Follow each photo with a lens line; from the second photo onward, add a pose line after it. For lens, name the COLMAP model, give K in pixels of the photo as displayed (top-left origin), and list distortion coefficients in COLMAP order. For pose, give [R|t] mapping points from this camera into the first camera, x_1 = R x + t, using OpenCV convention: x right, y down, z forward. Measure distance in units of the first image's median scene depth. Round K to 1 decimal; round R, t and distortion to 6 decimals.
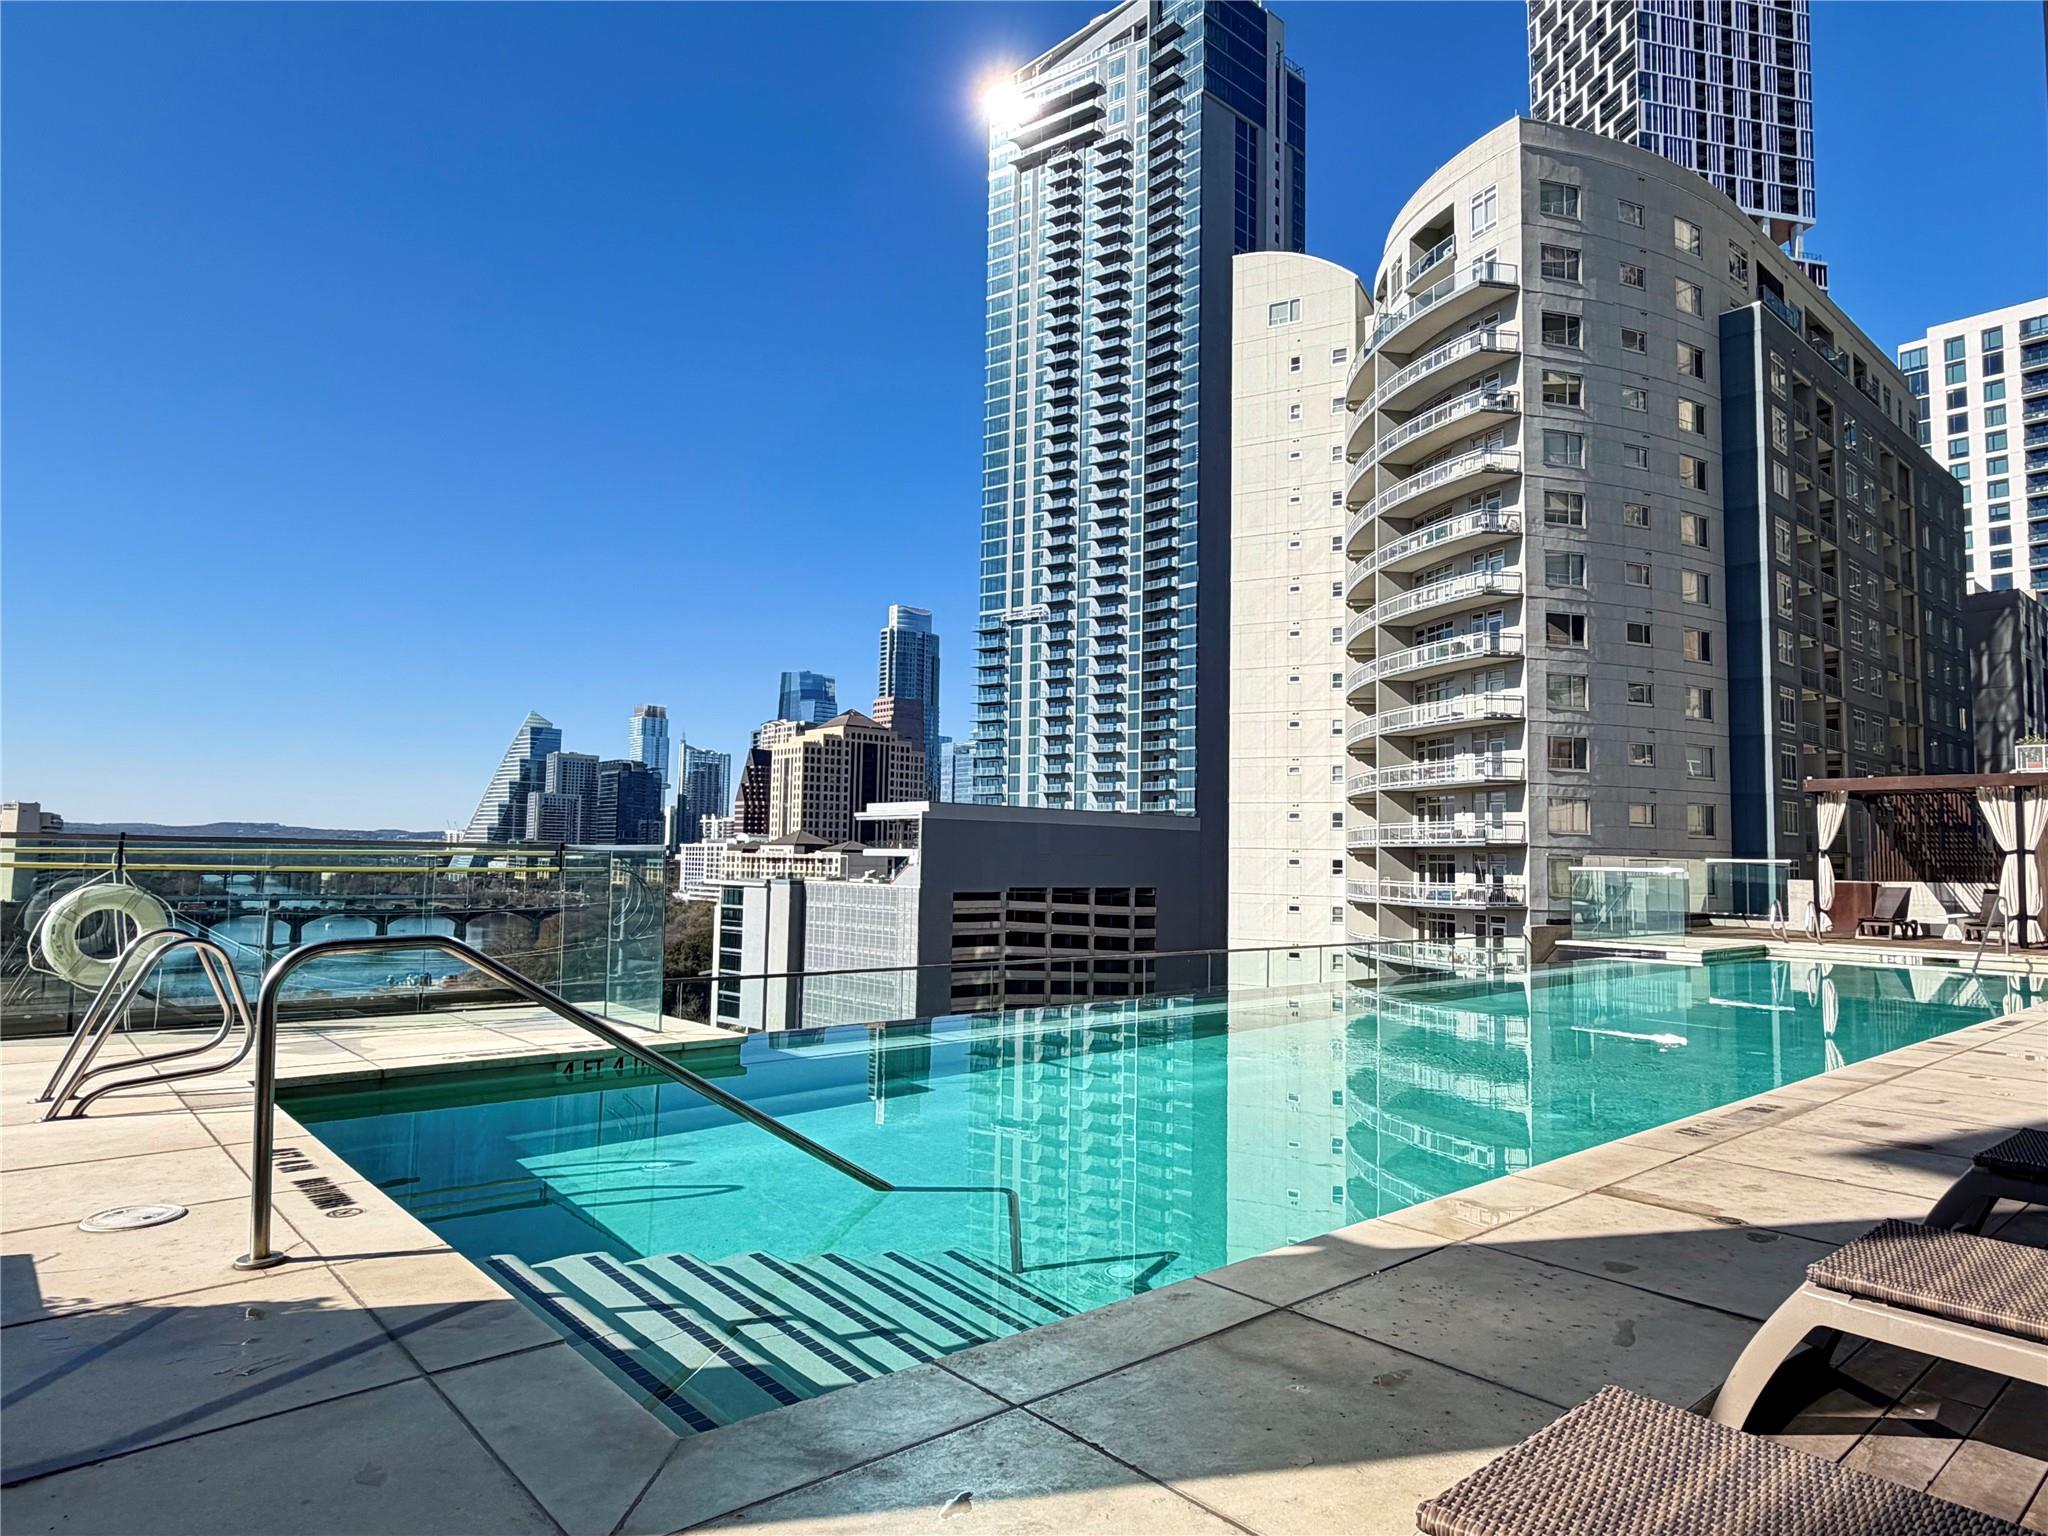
lens RADIAL K [[1209.8, 0, 1026.9], [0, 1209.8, 774.9], [0, 0, 1]] dist [-0.003298, 0.001569]
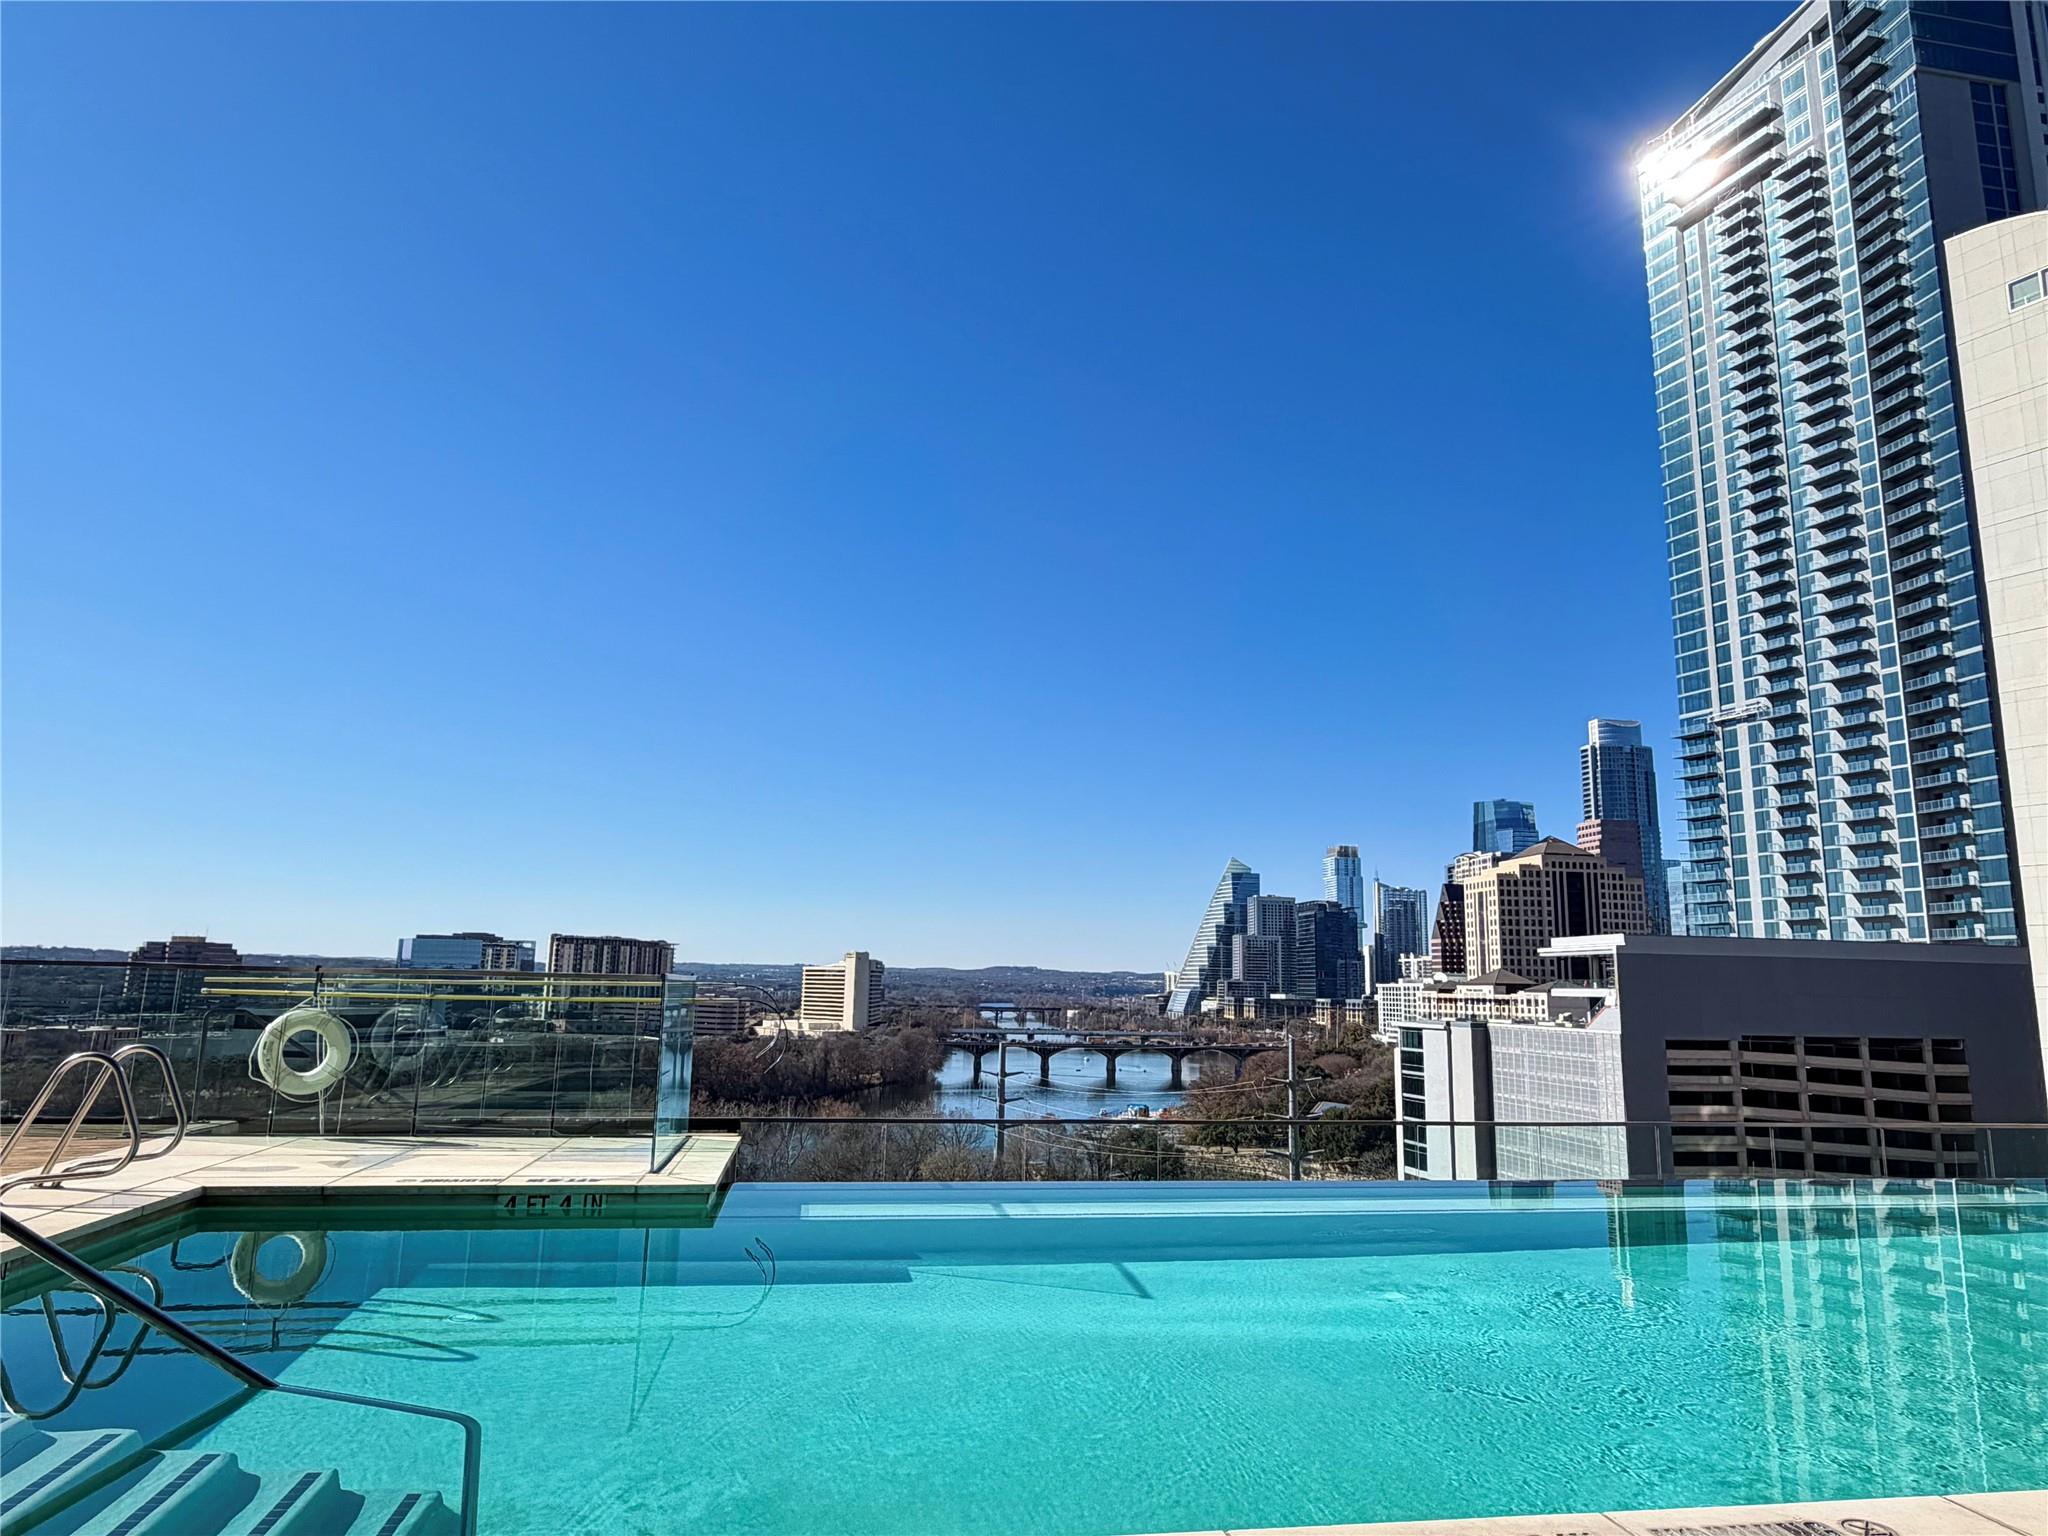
lens RADIAL K [[1209.8, 0, 1026.9], [0, 1209.8, 774.9], [0, 0, 1]] dist [-0.003298, 0.001569]
pose [[0.845993, -0.092475, -0.525113, 0.017779], [0.032016, 0.991878, -0.123094, 0.001085], [0.532232, 0.087325, 0.842083, 0.012278]]
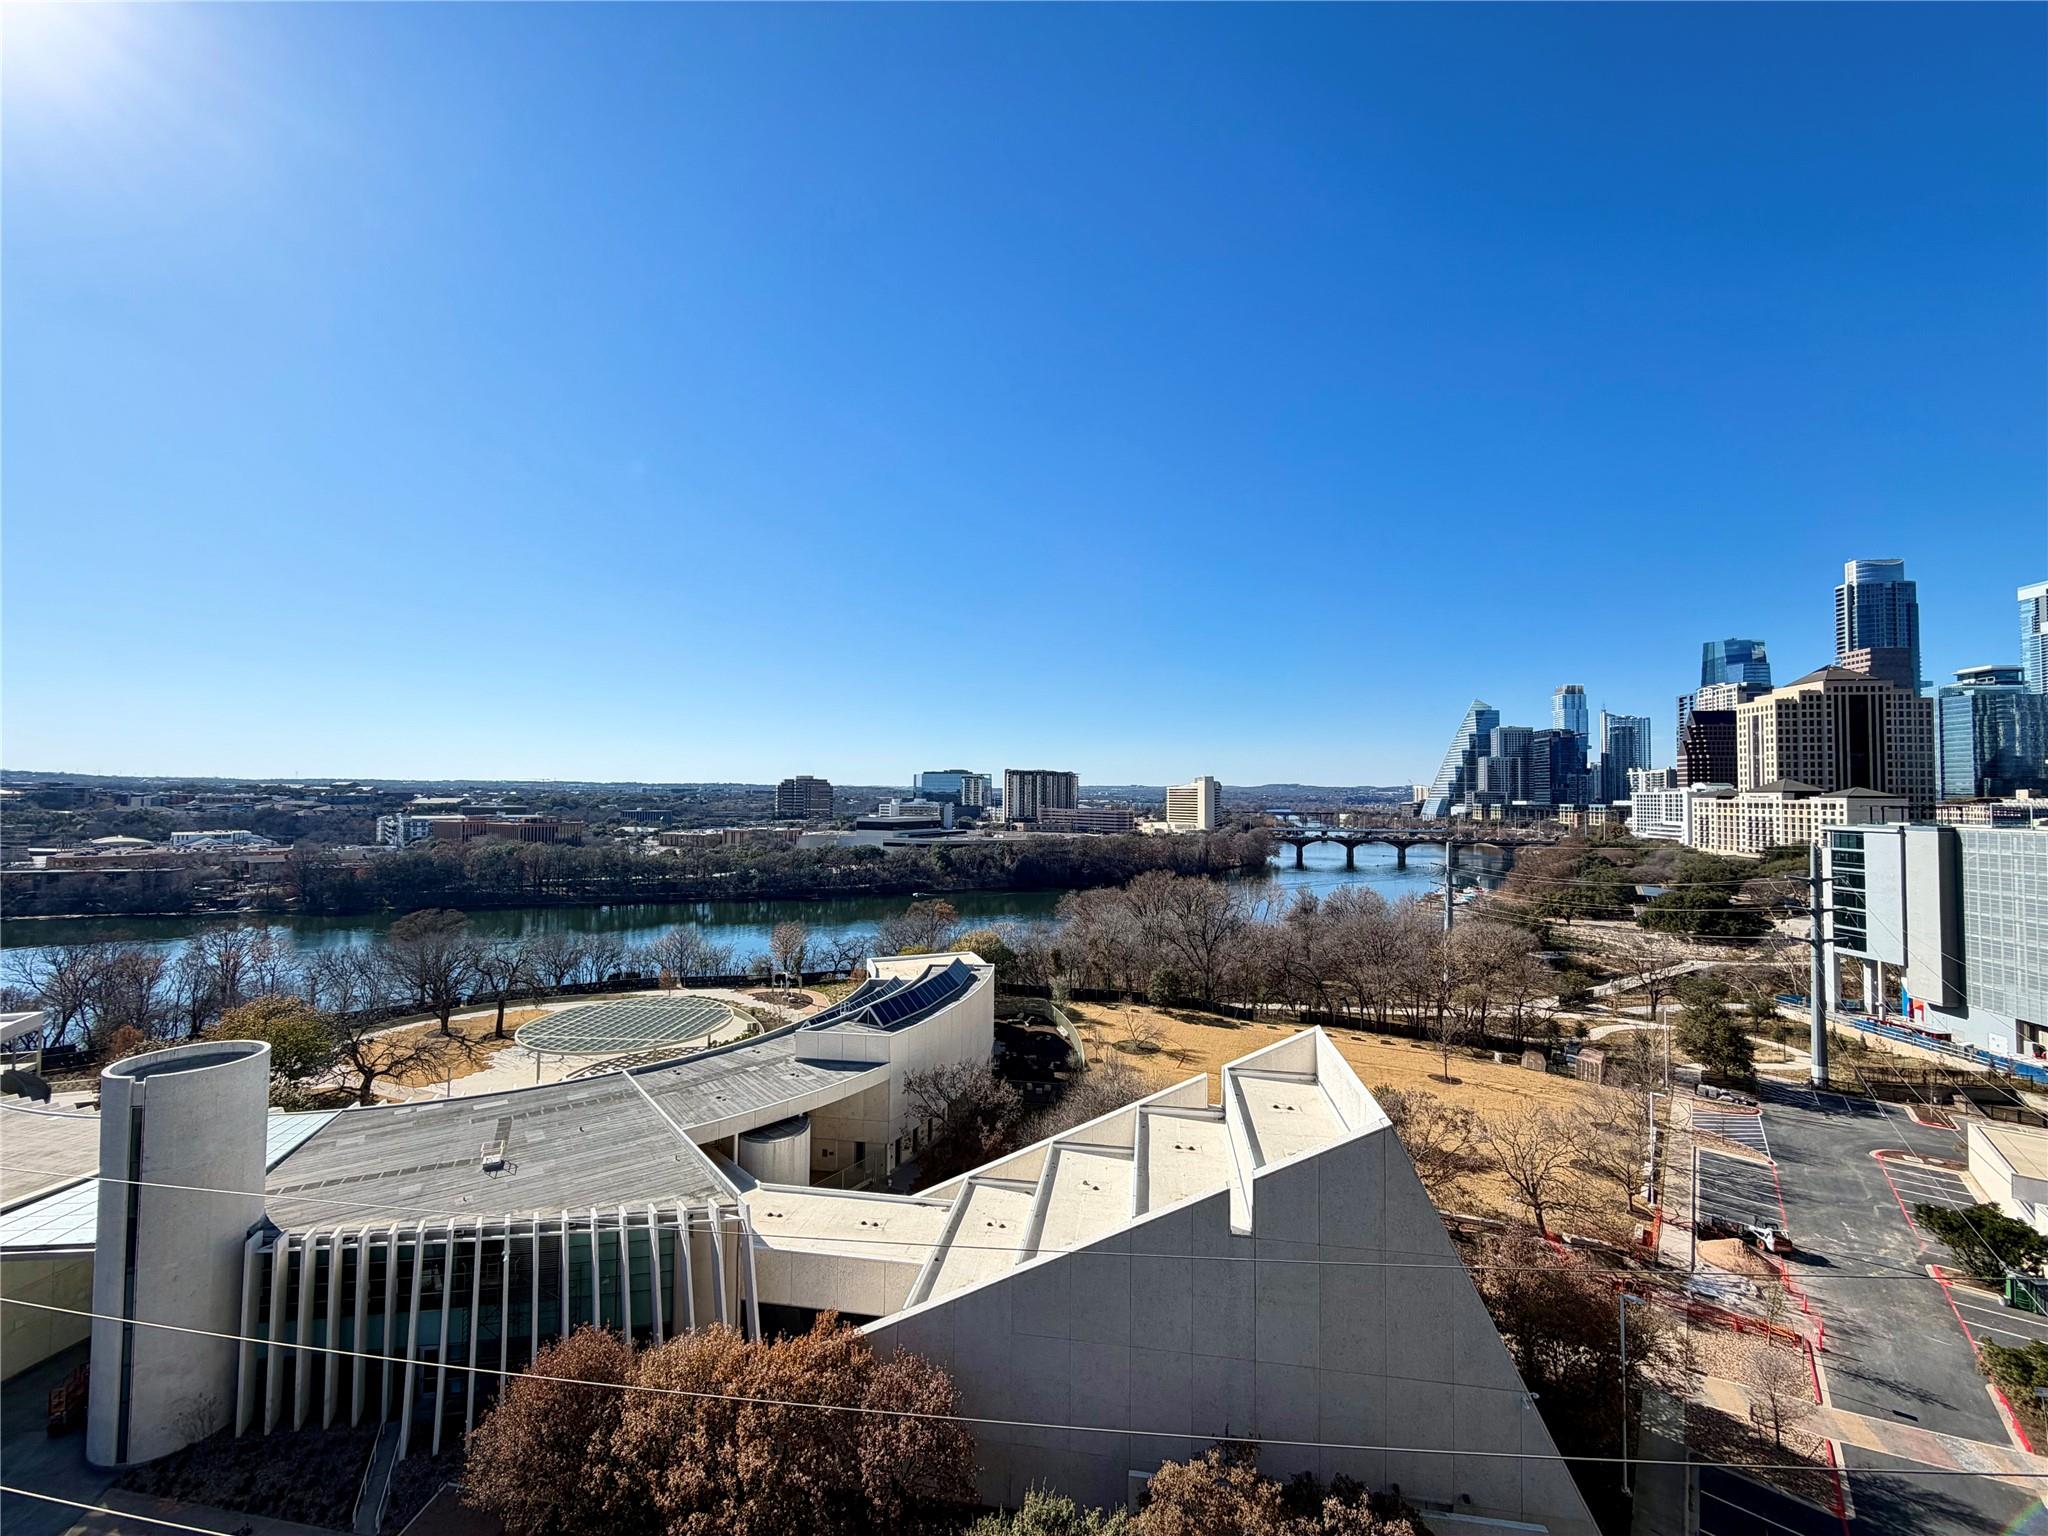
lens RADIAL K [[813.8, 0, 1020.4], [0, 813.8, 769.9], [0, 0, 1]] dist [-0.000844, -0.000245]
pose [[0.636209, -0.038052, -0.770578, -0.129516], [0.058543, 0.998284, -0.000962, -0.006595], [0.769292, -0.044500, 0.637345, -0.044050]]
